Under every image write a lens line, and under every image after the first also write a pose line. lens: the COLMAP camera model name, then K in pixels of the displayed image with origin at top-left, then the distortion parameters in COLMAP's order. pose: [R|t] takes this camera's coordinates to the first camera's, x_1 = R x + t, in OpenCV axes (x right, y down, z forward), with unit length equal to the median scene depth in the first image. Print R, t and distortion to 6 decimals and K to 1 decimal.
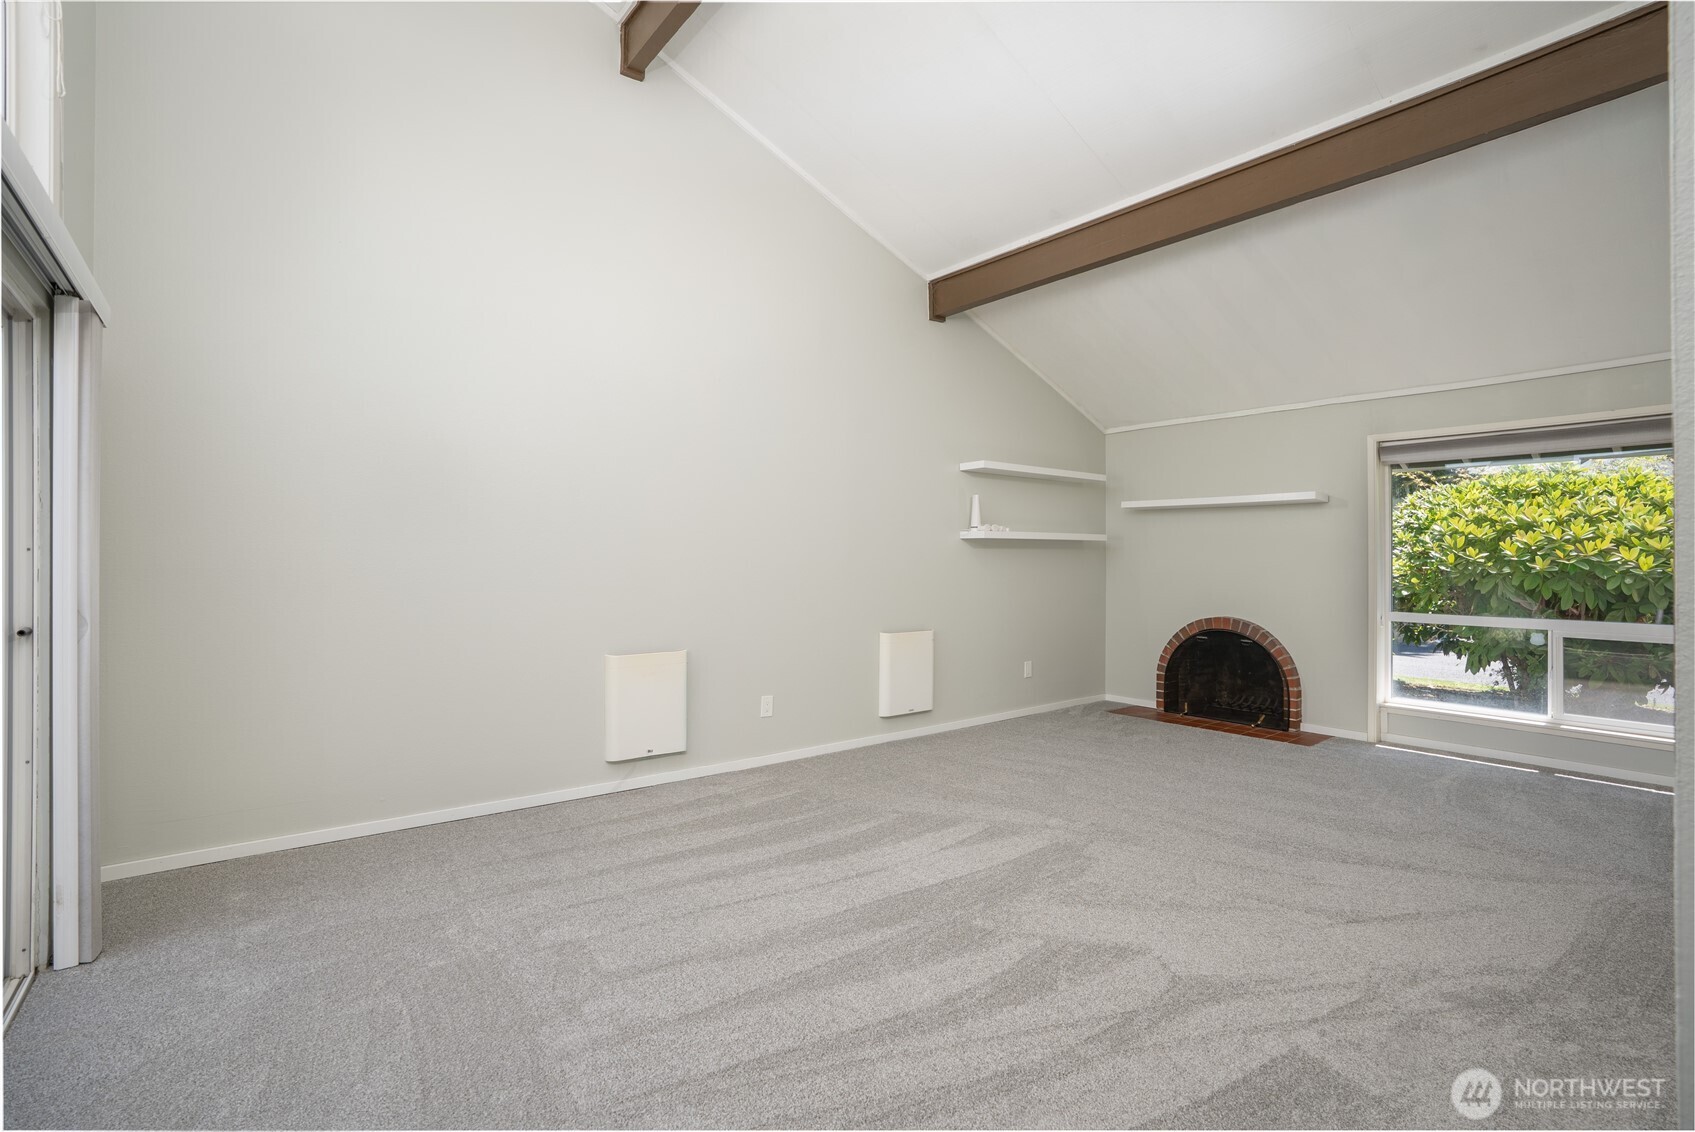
lens RADIAL K [[783.3, 0, 830.4], [0, 783.3, 555.1], [0, 0, 1]] dist [-0.058930, 0.011309]
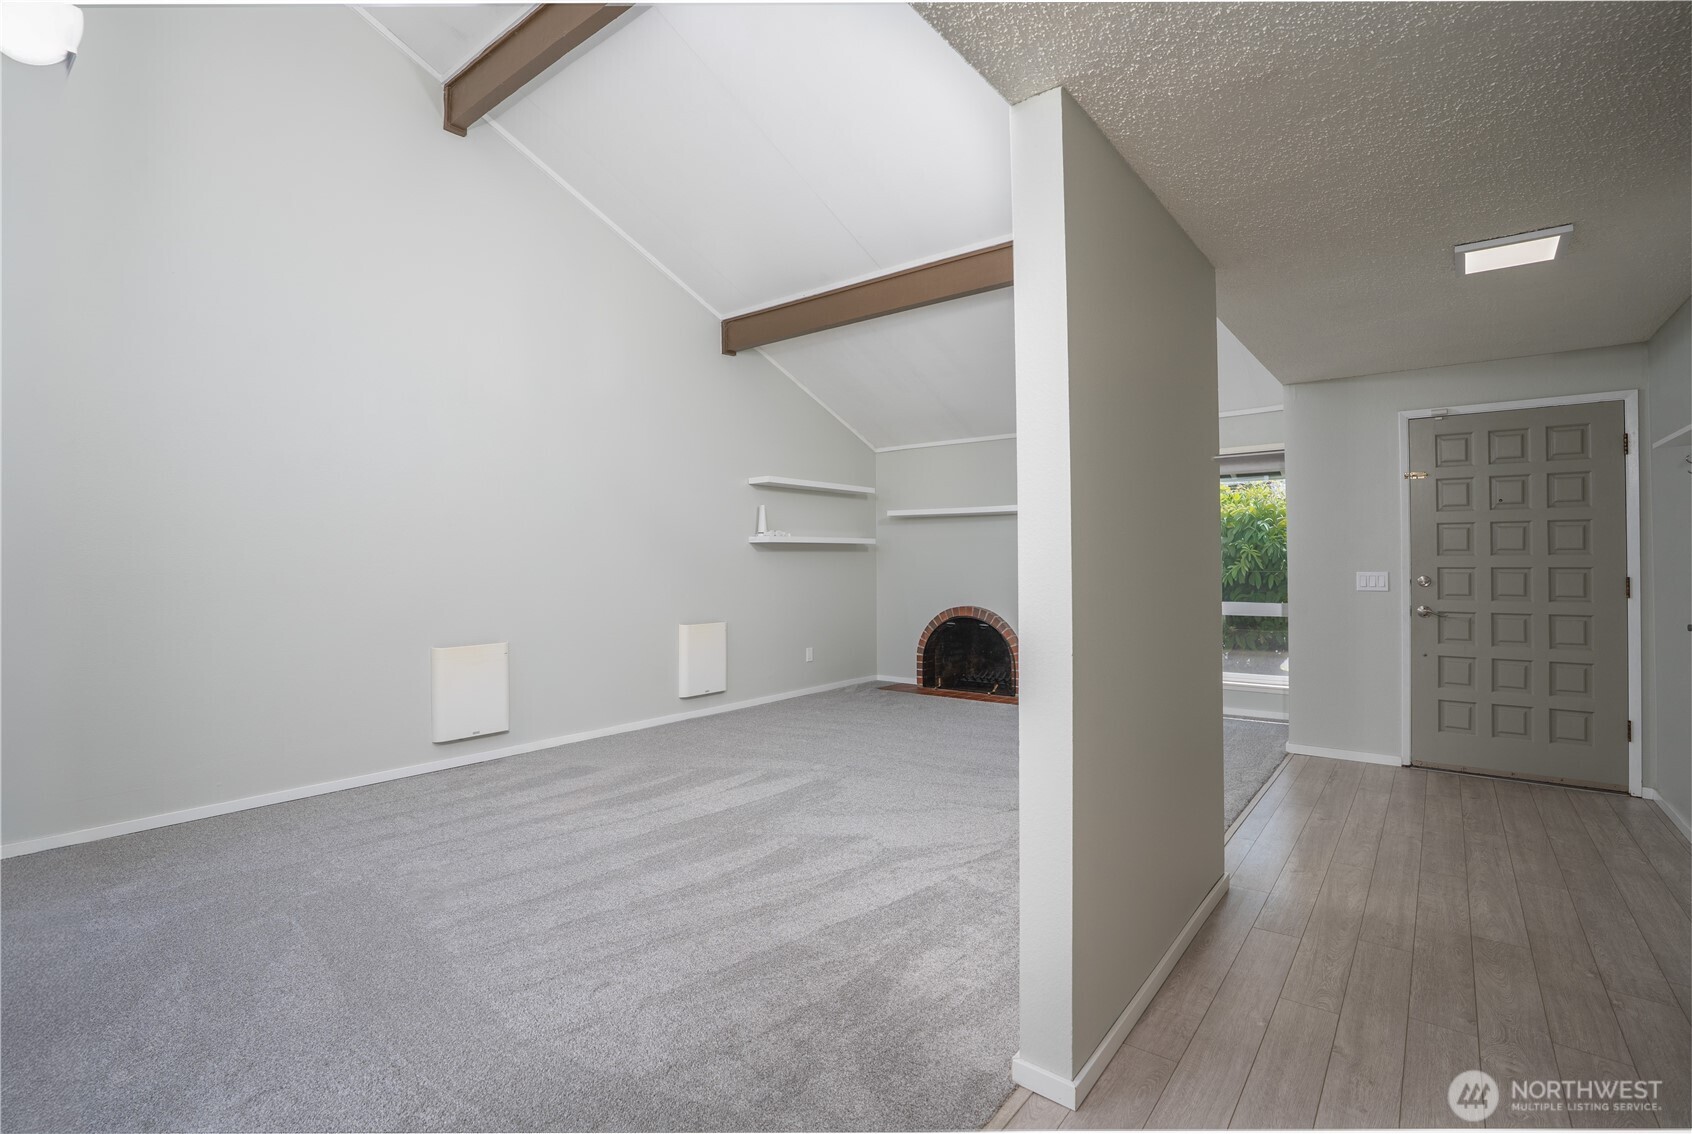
lens RADIAL K [[782.0, 0, 825.0], [0, 782.0, 549.1], [0, 0, 1]] dist [-0.058930, 0.011309]
pose [[0.971506, -0.005230, 0.236955, 0.000525], [0.008042, 0.999908, -0.010903, 0.002524], [-0.236877, 0.012498, 0.971459, -0.210195]]
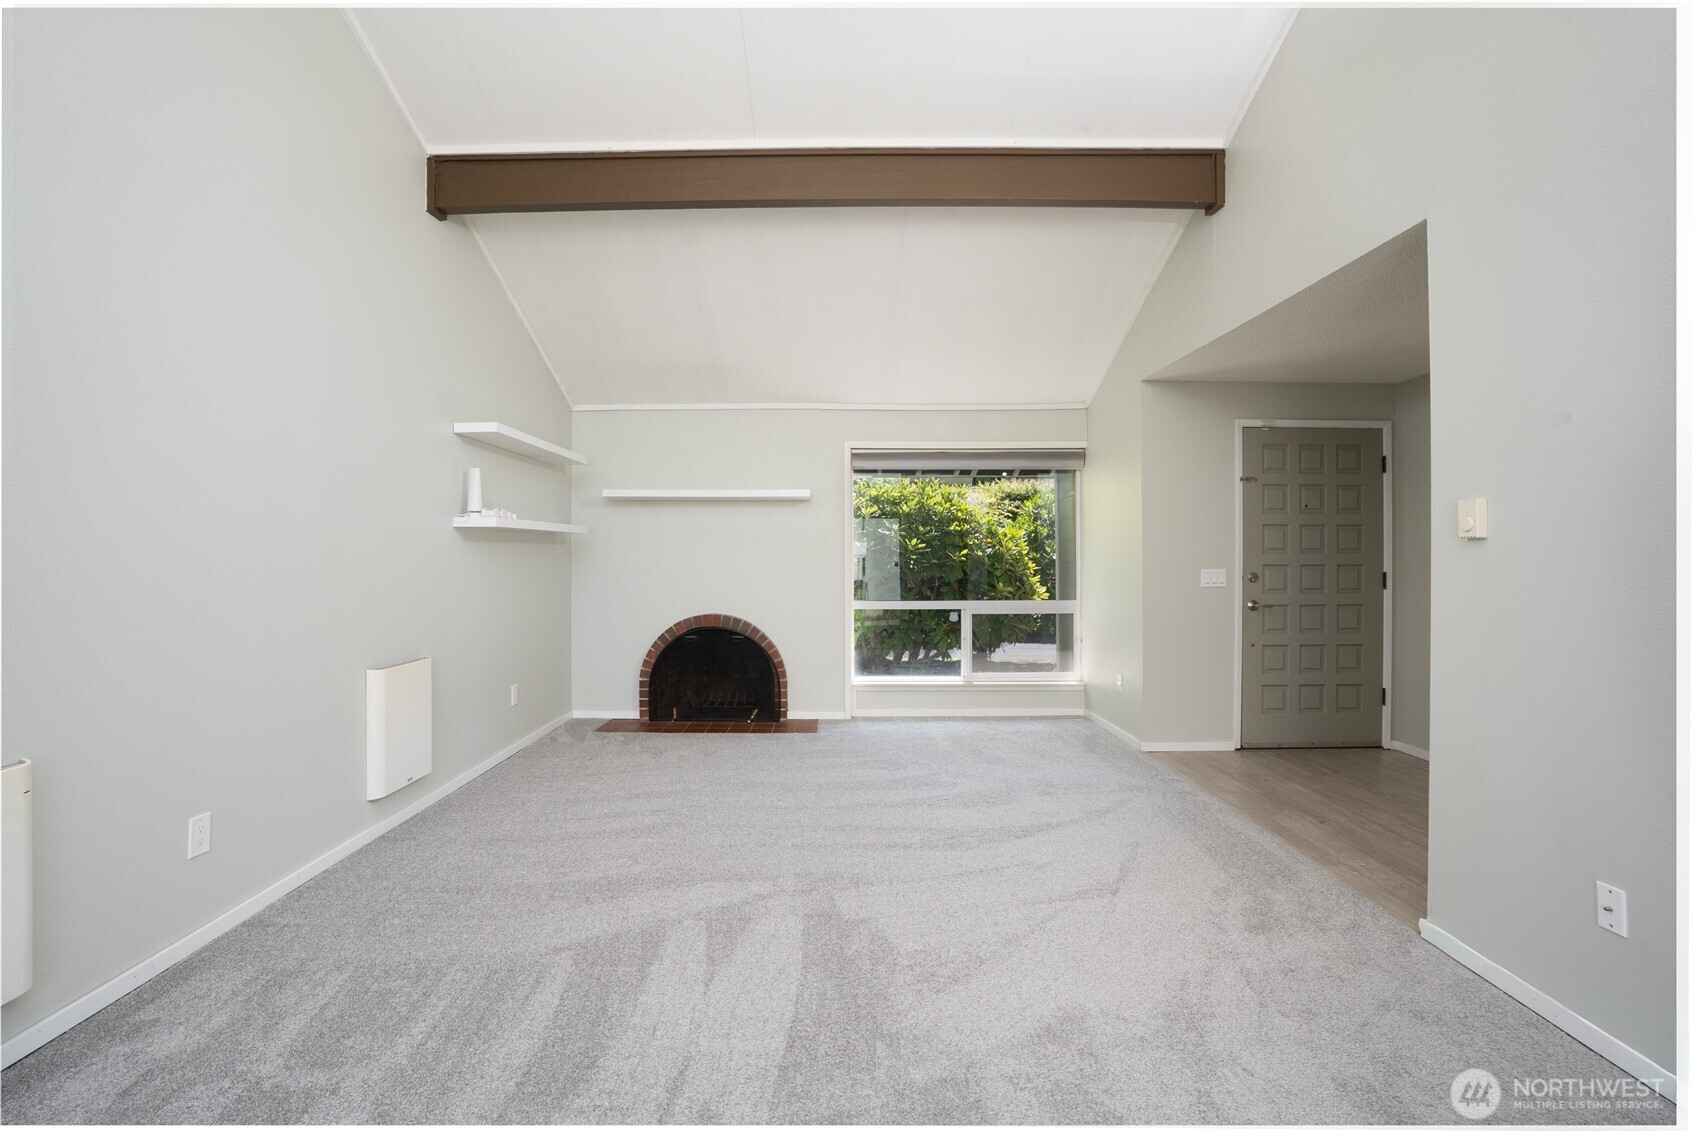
lens RADIAL K [[782.9, 0, 841.7], [0, 782.9, 551.0], [0, 0, 1]] dist [-0.058930, 0.011309]
pose [[0.612330, 0.000732, 0.790602, -0.244489], [0.000980, 0.999998, -0.001684, 0.003523], [-0.790602, 0.001806, 0.612328, 0.392120]]
